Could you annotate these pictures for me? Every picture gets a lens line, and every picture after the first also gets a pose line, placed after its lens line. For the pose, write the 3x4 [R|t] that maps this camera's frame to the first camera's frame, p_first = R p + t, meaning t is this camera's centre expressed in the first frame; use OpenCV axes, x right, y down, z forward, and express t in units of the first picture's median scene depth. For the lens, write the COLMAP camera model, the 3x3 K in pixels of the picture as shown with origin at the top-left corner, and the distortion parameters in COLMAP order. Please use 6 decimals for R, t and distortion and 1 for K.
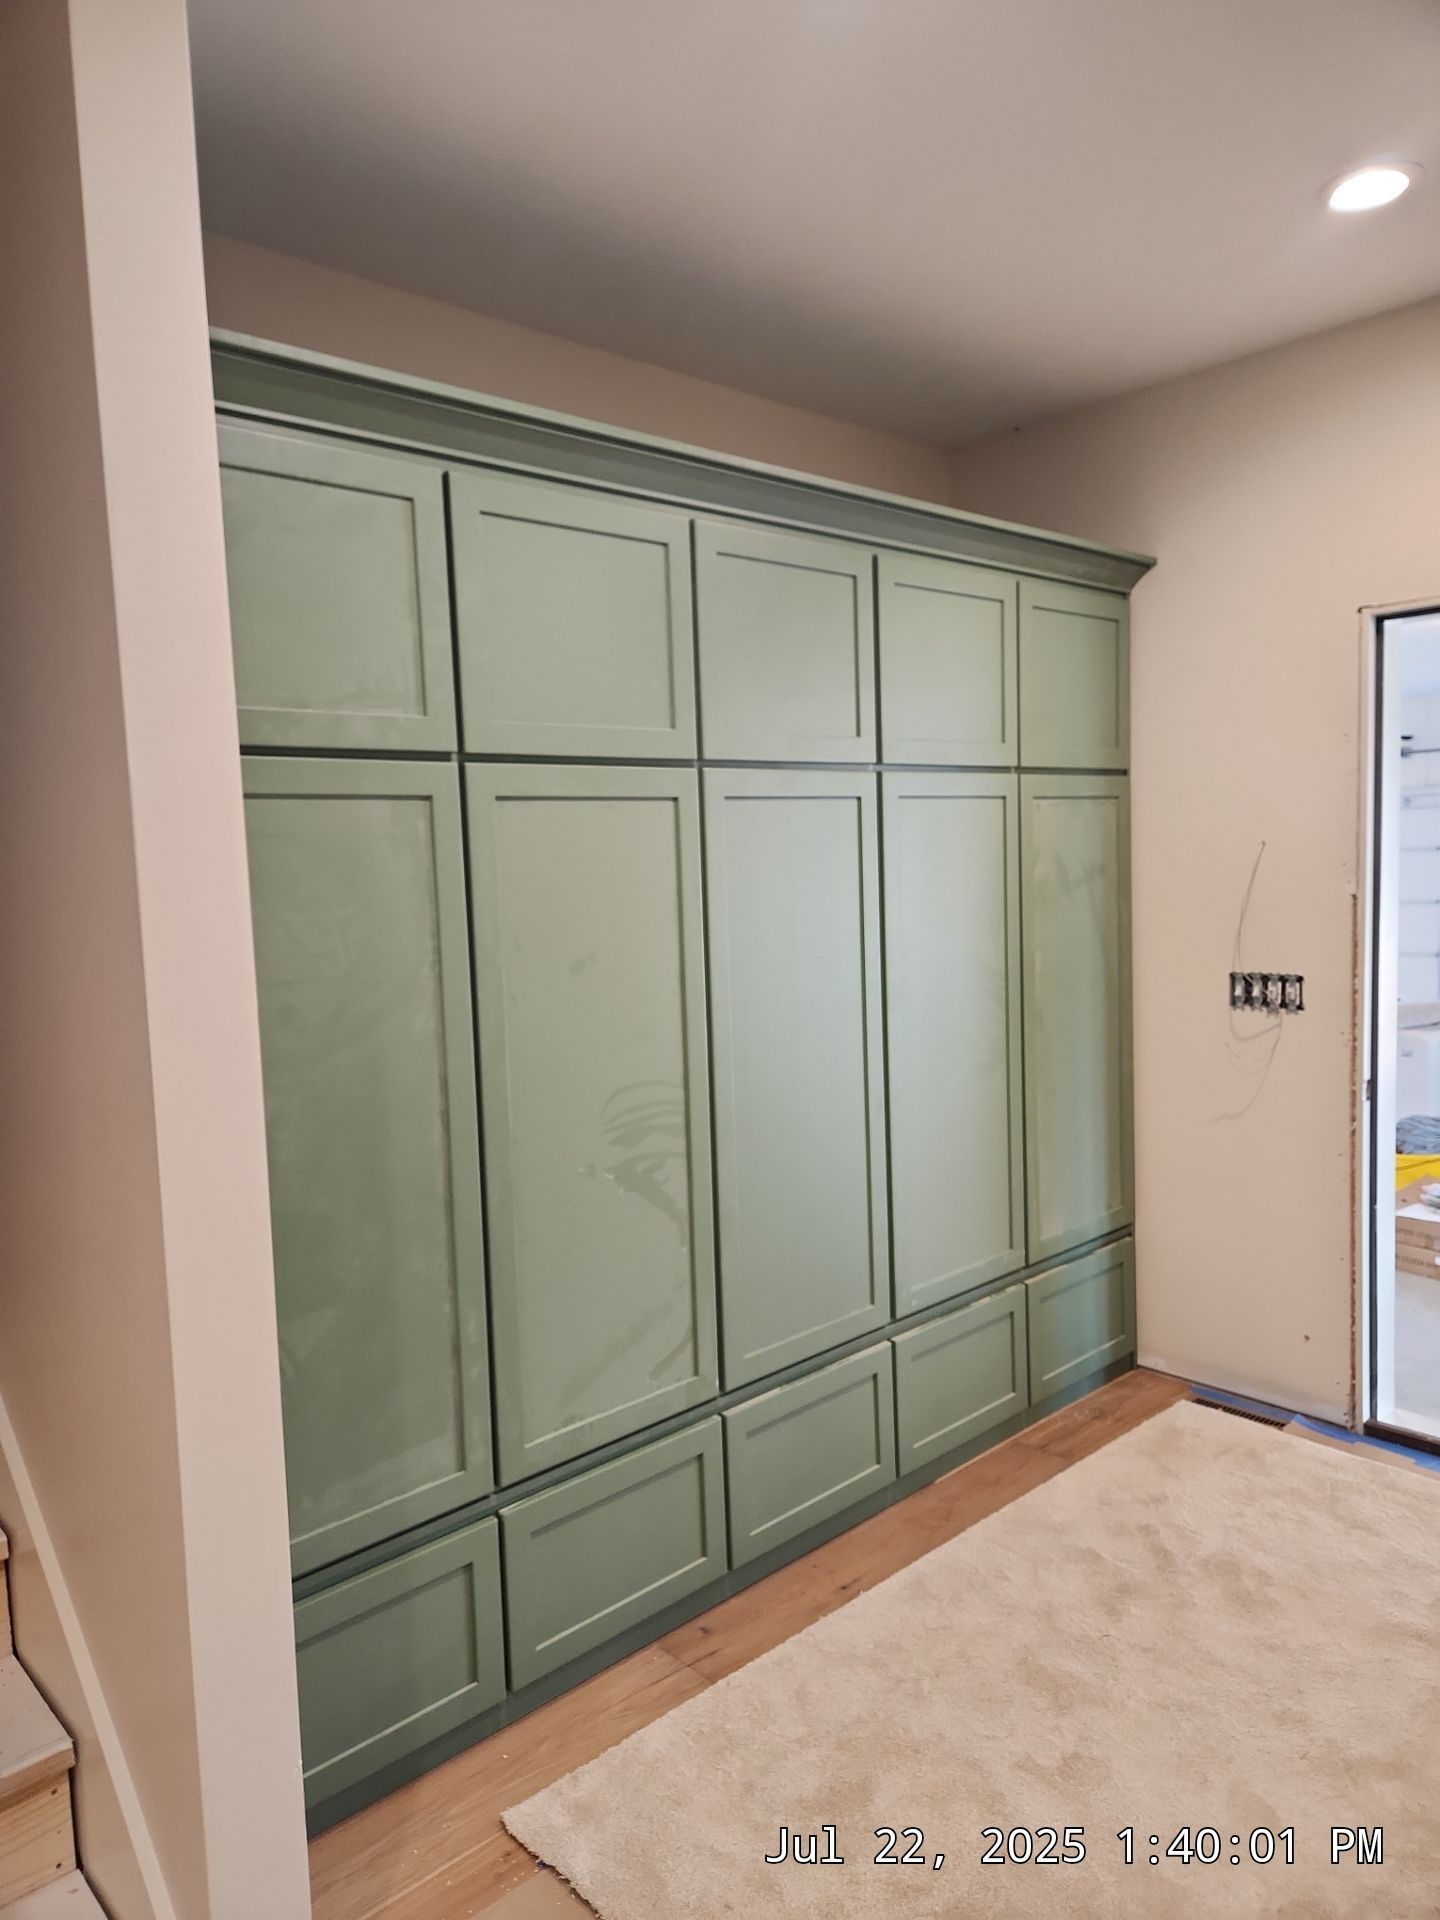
lens RADIAL K [[1290.6, 0, 718.8], [0, 1290.6, 968.8], [0, 0, 1]] dist [0.070201, -0.051788]
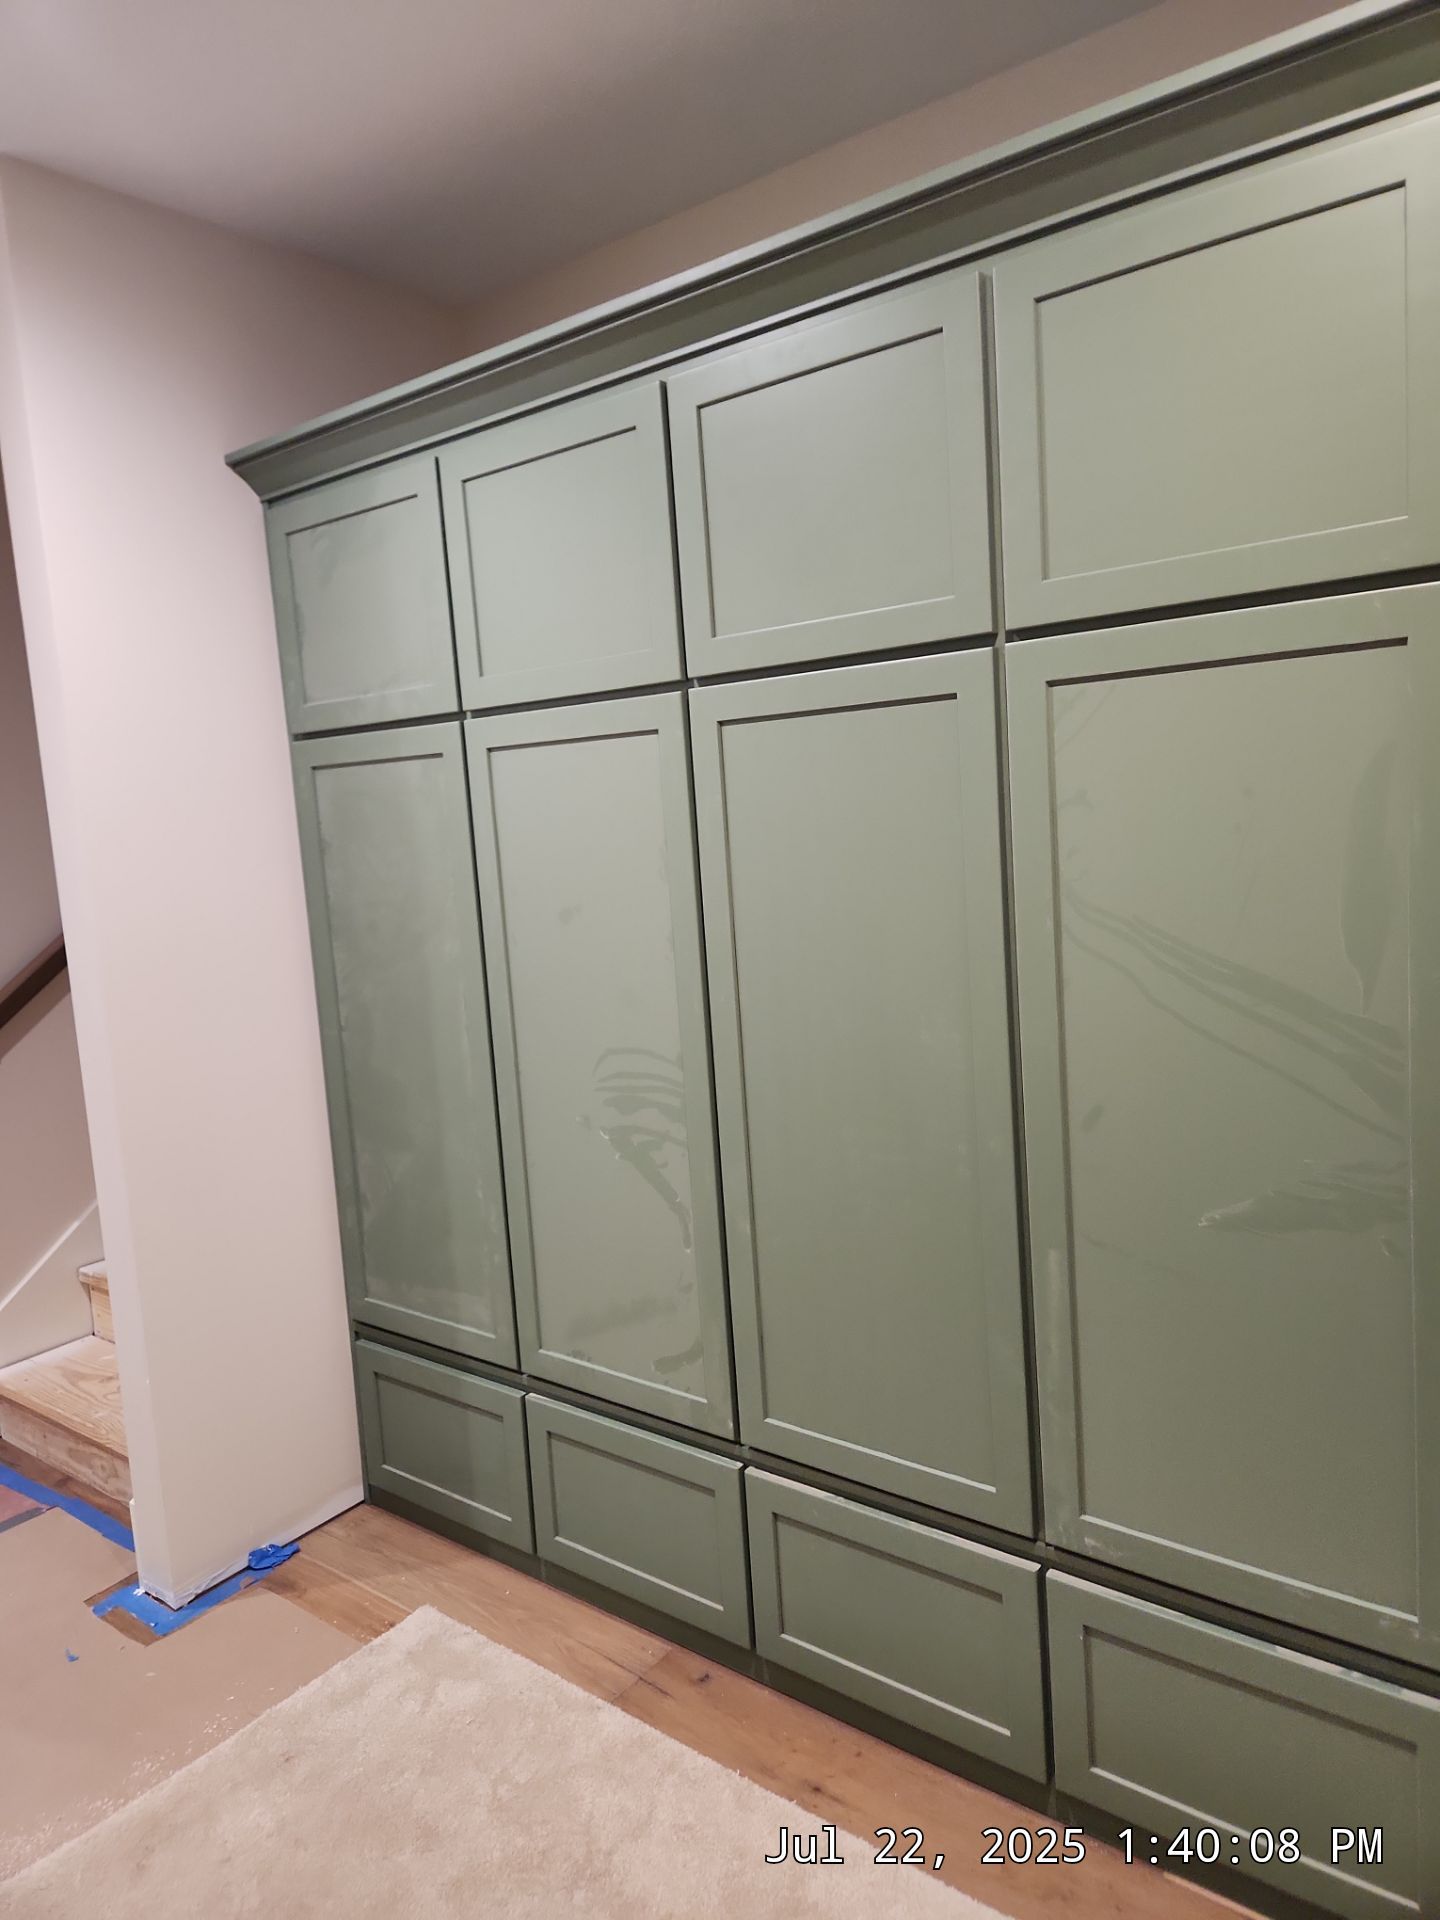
lens RADIAL K [[1290.6, 0, 723.1], [0, 1290.6, 947.3], [0, 0, 1]] dist [0.070201, -0.051788]
pose [[0.159811, 0.134726, -0.977911, 0.838125], [-0.029680, 0.990851, 0.131659, -0.105707], [0.986701, 0.007984, 0.162348, 0.918811]]
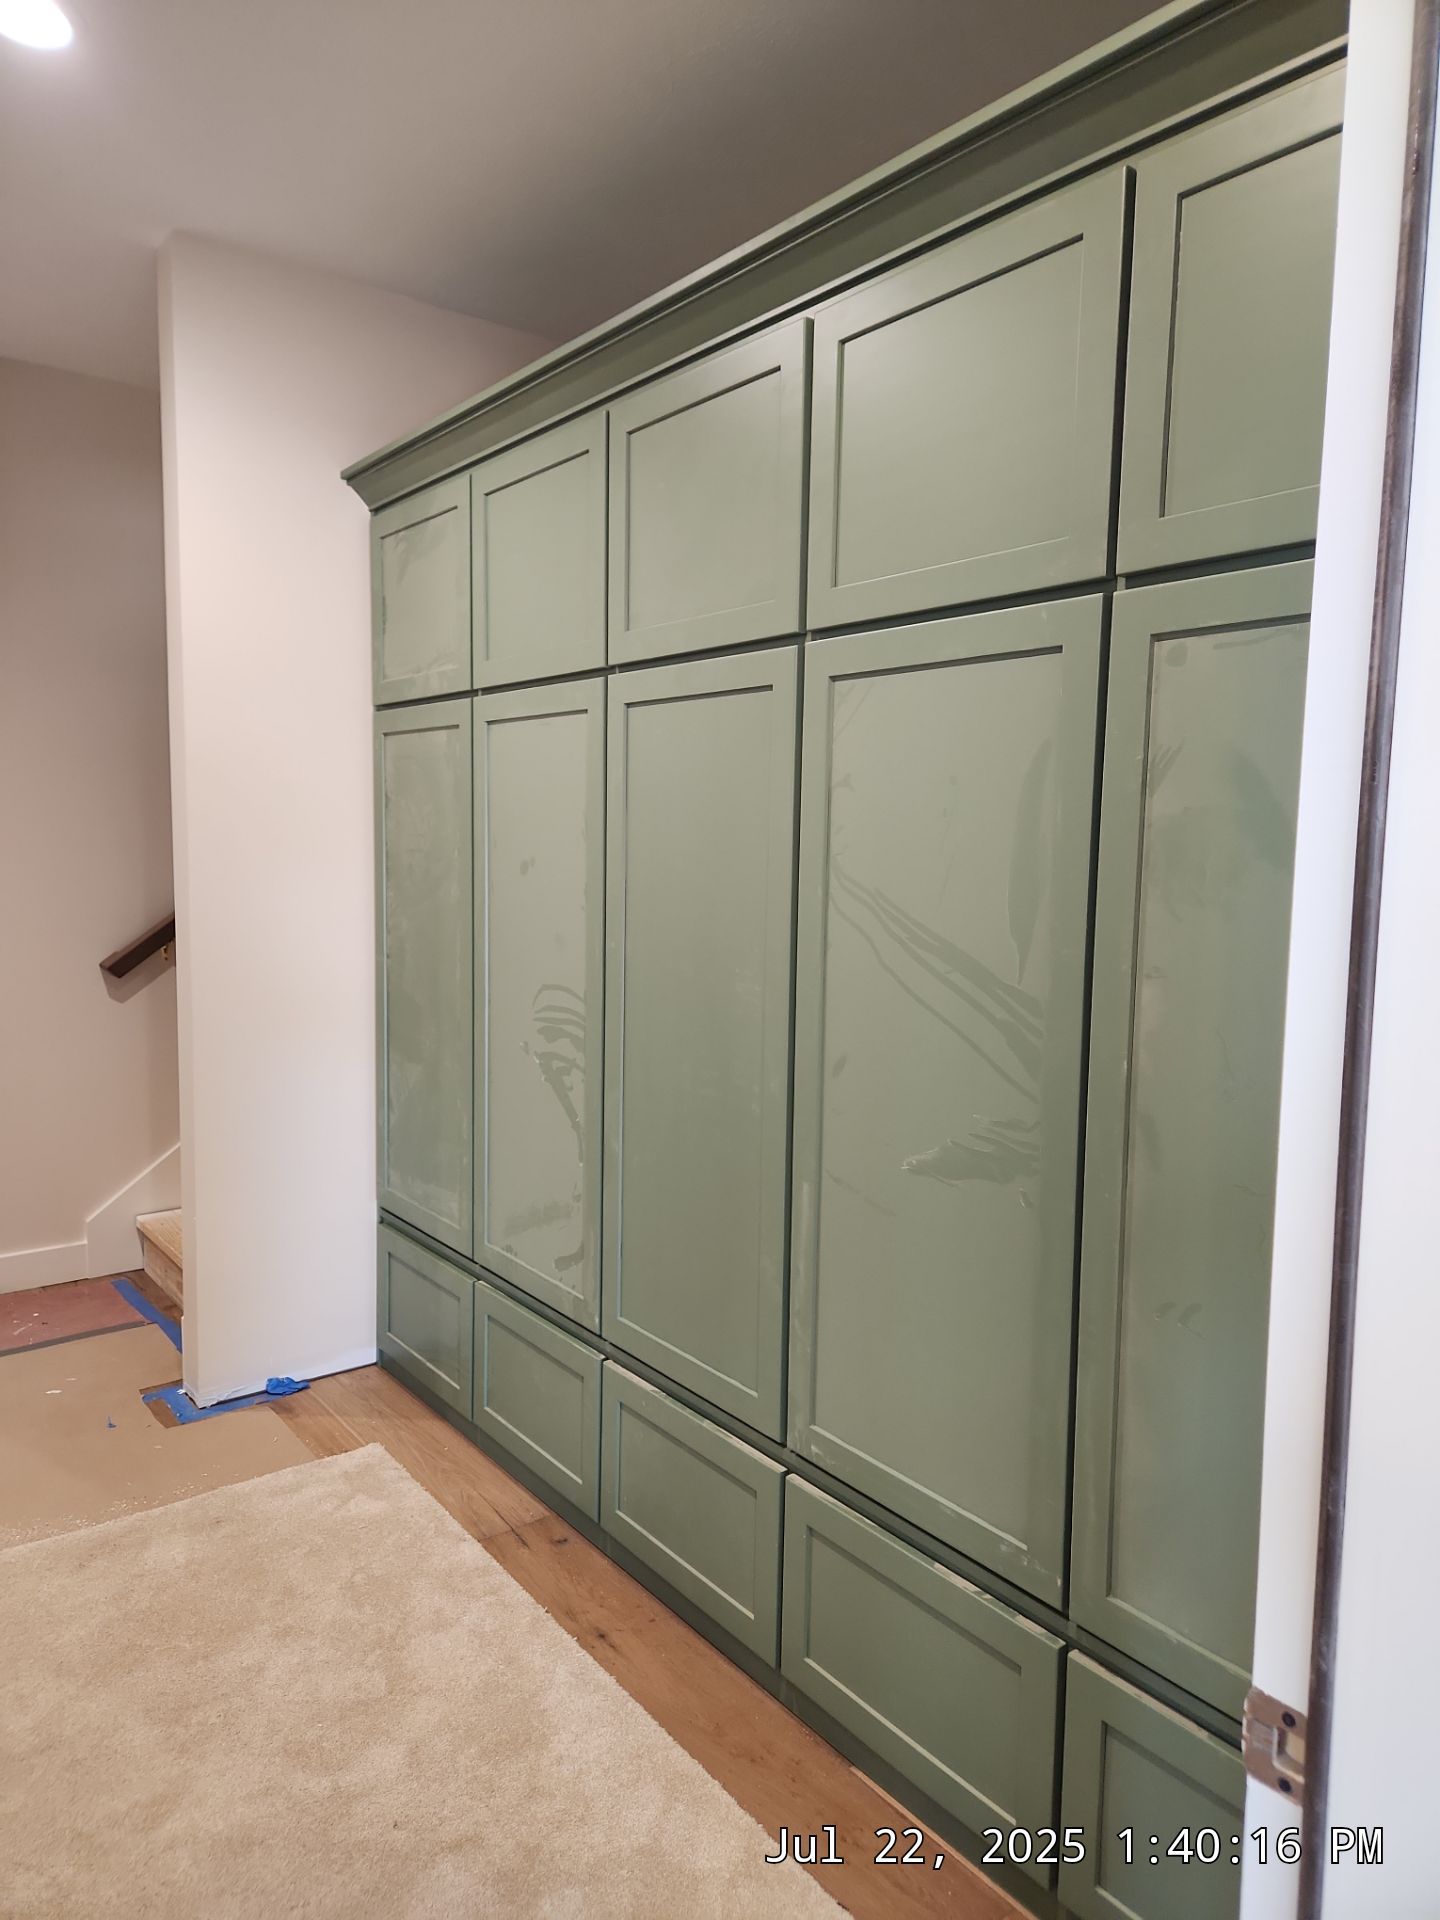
lens RADIAL K [[1290.6, 0, 704.0], [0, 1290.6, 958.2], [0, 0, 1]] dist [0.070201, -0.051788]
pose [[-0.101820, 0.125679, -0.986832, 0.971634], [-0.106290, 0.984935, 0.136404, -0.090940], [0.989108, 0.118779, -0.086928, 1.213519]]
